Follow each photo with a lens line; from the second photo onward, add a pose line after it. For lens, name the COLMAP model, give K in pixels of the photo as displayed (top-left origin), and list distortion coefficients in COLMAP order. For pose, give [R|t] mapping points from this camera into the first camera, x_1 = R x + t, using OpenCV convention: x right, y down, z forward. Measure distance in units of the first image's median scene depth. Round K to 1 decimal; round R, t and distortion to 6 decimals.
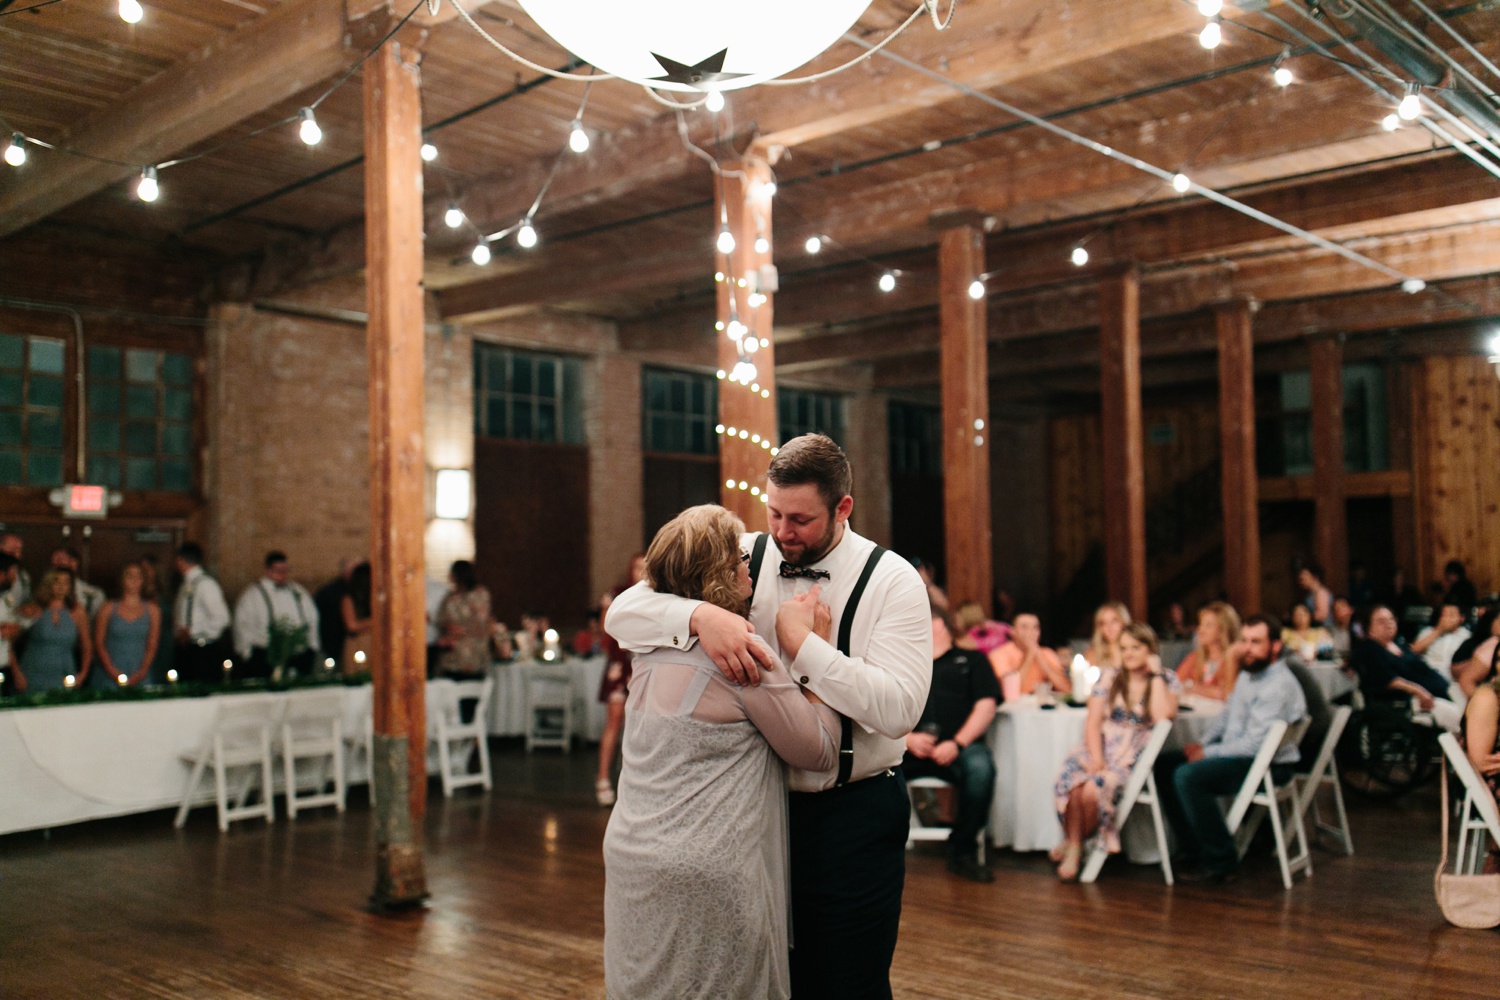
lens RADIAL K [[1437.9, 0, 744.3], [0, 1437.9, 488.0], [0, 0, 1]] dist [0.094089, -0.108923]
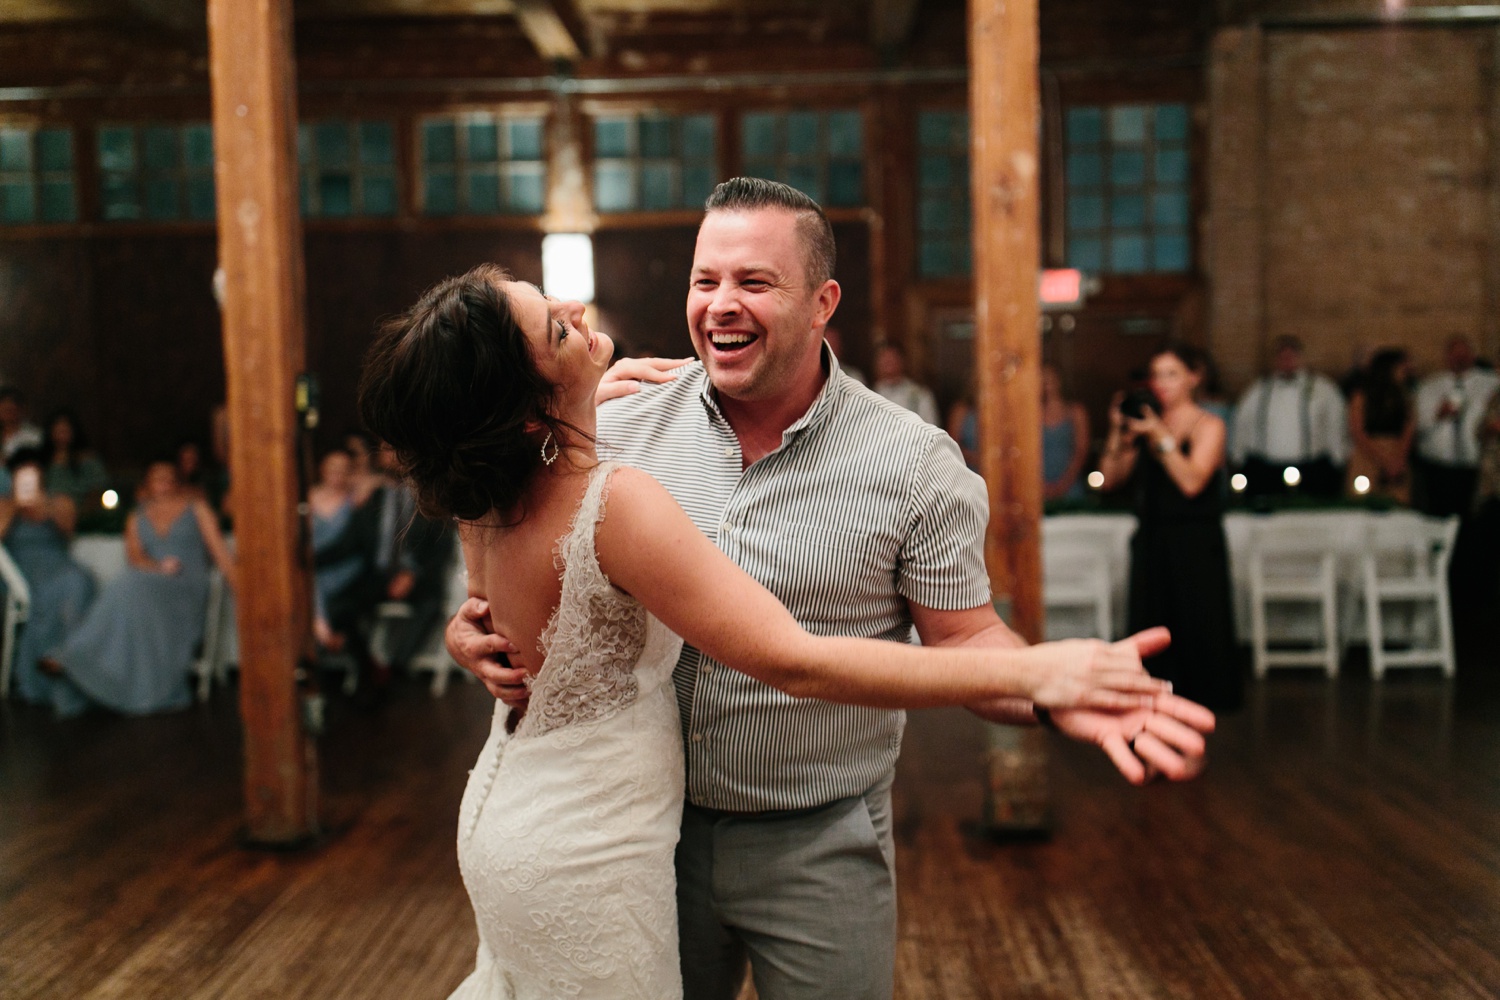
lens RADIAL K [[1484.5, 0, 750.0], [0, 1484.5, 500.0], [0, 0, 1]] dist [0.110363, -0.164852]
pose [[0.648031, 0.049571, -0.759999, 0.121750], [0.061549, 0.991207, 0.117133, 0.017487], [0.759123, -0.122683, 0.639282, 0.244213]]
